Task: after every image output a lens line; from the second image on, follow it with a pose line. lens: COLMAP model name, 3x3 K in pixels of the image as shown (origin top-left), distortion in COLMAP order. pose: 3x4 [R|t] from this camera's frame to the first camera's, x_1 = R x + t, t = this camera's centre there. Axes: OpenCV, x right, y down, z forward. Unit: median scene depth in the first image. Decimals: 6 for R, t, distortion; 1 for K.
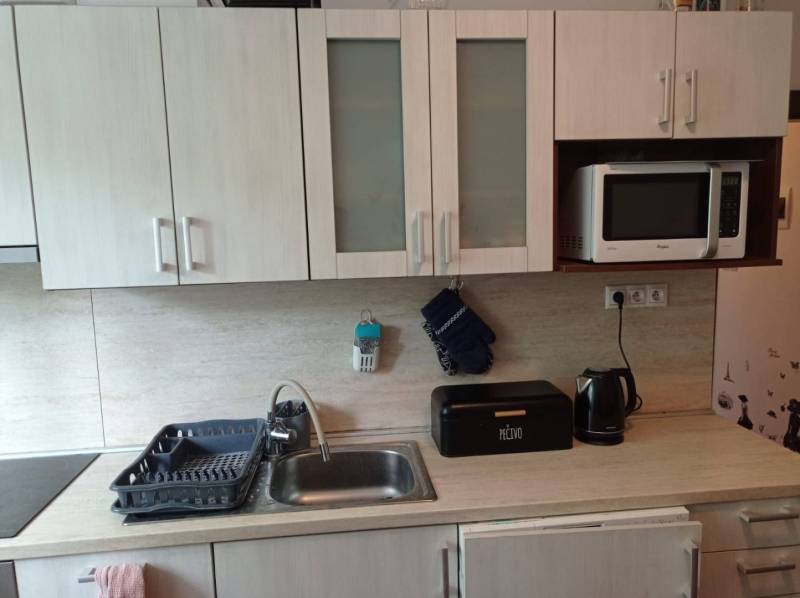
lens RADIAL K [[599.8, 0, 400.0], [0, 599.8, 299.0], [0, 0, 1]] dist [0.015633, -0.006441]
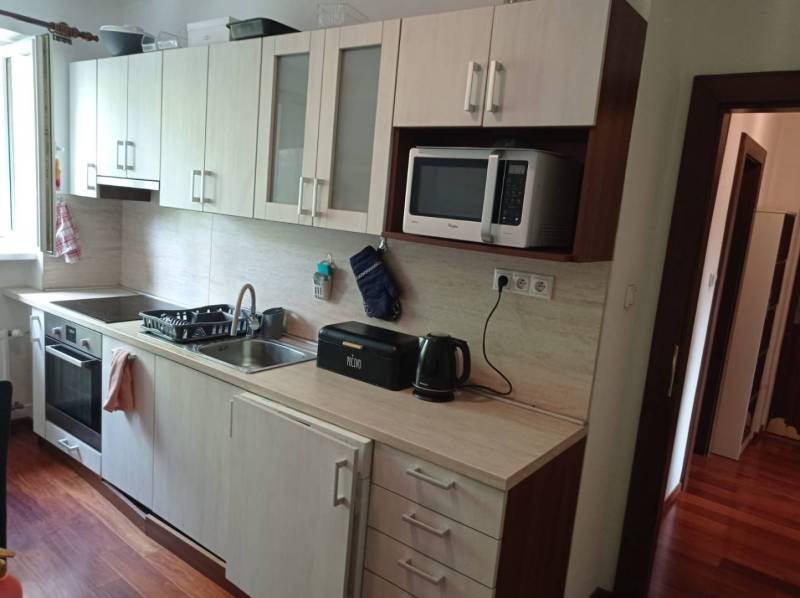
lens RADIAL K [[599.8, 0, 400.0], [0, 599.8, 299.0], [0, 0, 1]] dist [0.015633, -0.006441]
pose [[0.720958, 0.199302, -0.663700, 1.114635], [-0.192639, 0.977640, 0.084316, -0.030285], [0.665665, 0.067066, 0.743231, 0.135260]]
